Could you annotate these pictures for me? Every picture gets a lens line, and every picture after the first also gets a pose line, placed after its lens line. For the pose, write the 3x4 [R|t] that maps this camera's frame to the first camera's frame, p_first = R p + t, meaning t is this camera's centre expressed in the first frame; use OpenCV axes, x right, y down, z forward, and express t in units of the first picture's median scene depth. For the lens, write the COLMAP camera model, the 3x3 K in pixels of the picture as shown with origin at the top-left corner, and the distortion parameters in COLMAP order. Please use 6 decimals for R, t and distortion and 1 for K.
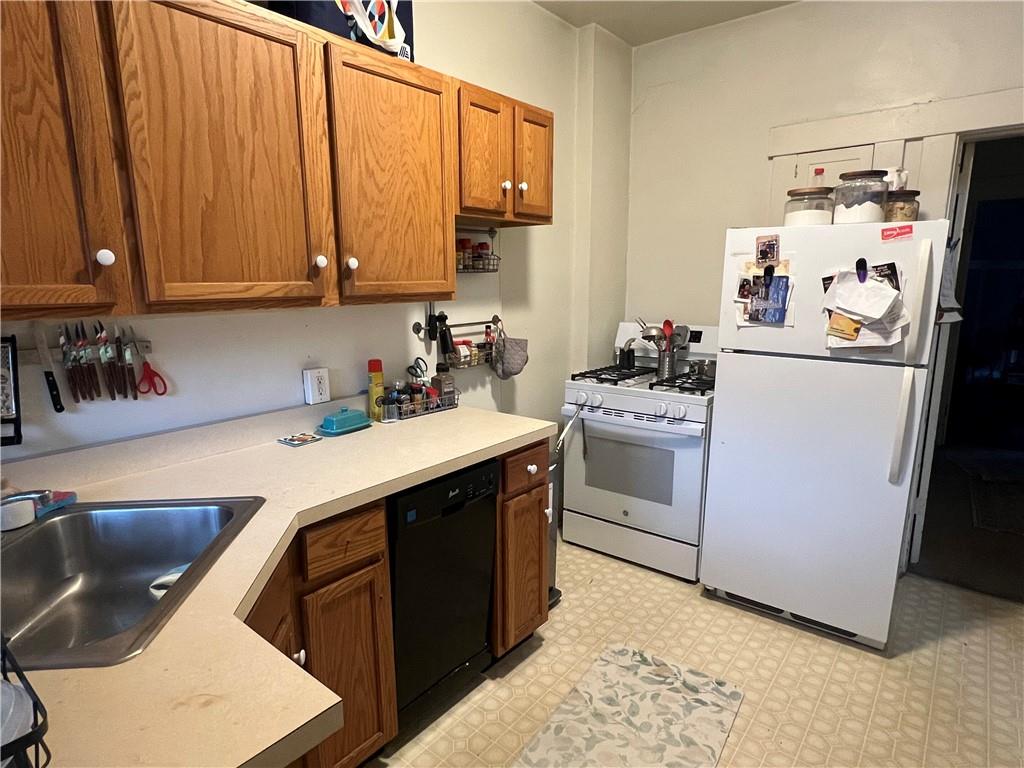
lens RADIAL K [[580.7, 0, 511.0], [0, 580.7, 390.6], [0, 0, 1]] dist [0.008044, 0.002455]
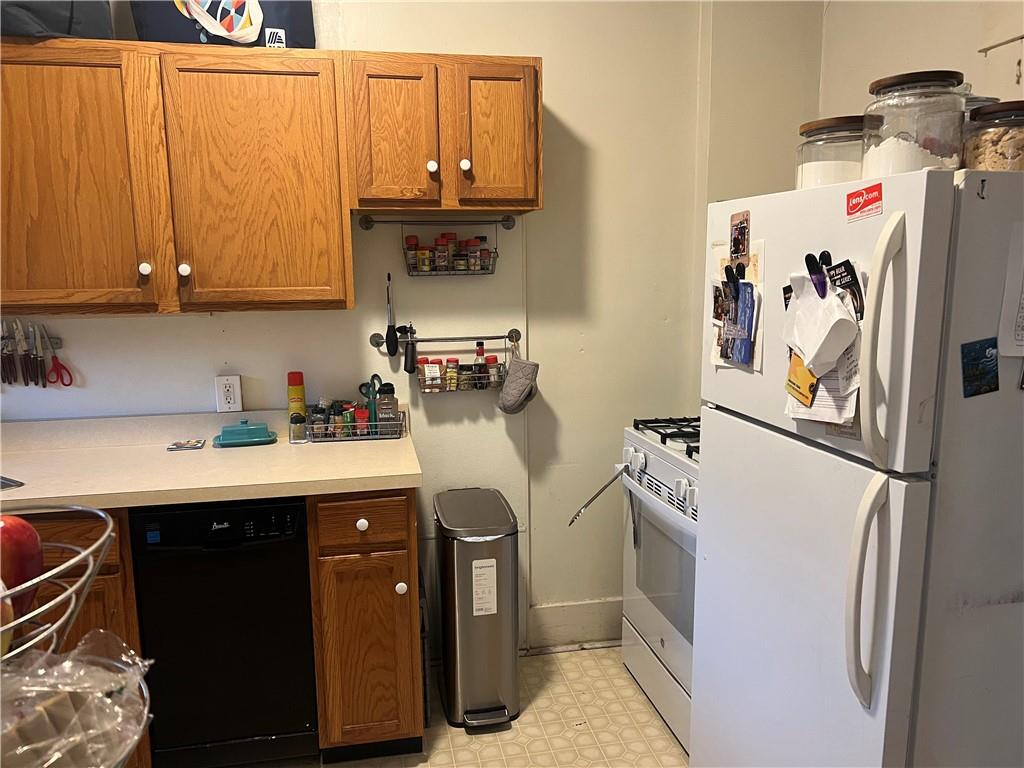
lens RADIAL K [[772.1, 0, 515.0], [0, 772.1, 388.0], [0, 0, 1]] dist [0.048407, -0.038865]
pose [[0.767779, 0.091609, -0.634132, 0.890544], [-0.115191, 0.993335, 0.004033, -0.081530], [0.630275, 0.069950, 0.773214, 0.316552]]
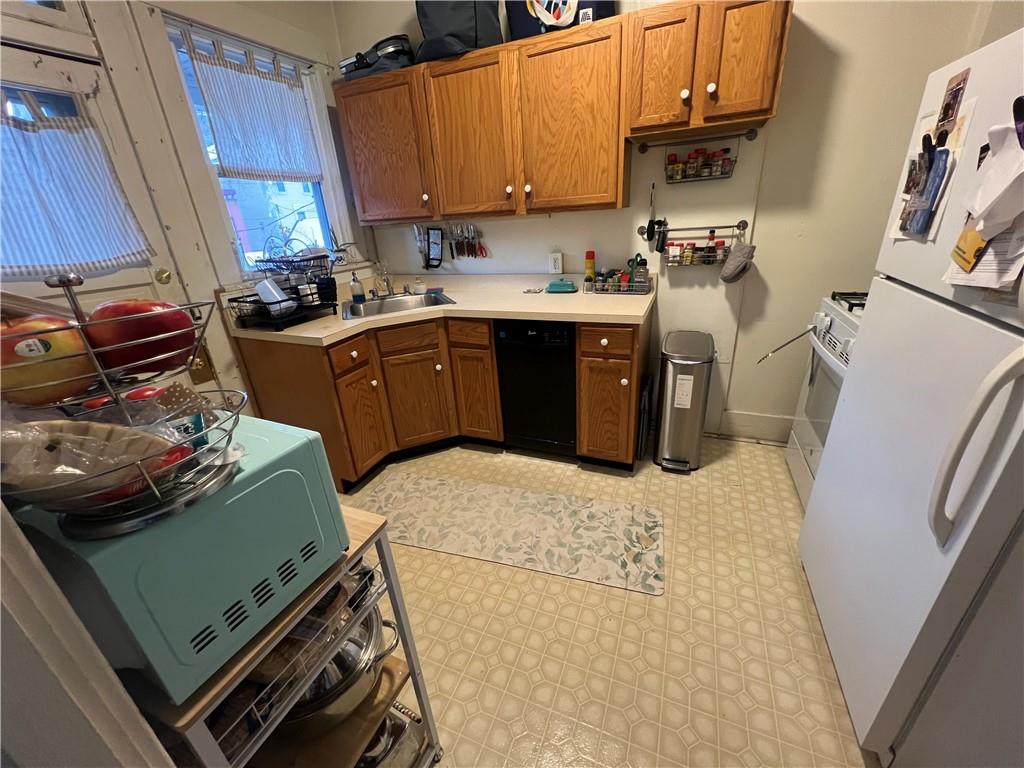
lens RADIAL K [[409.2, 0, 512.6], [0, 409.2, 385.7], [0, 0, 1]] dist [0.001725, -0.001854]
pose [[0.276382, 0.360164, -0.891008, 0.906942], [-0.124746, 0.932722, 0.338331, -0.069342], [0.952917, 0.017641, 0.302717, 0.533364]]
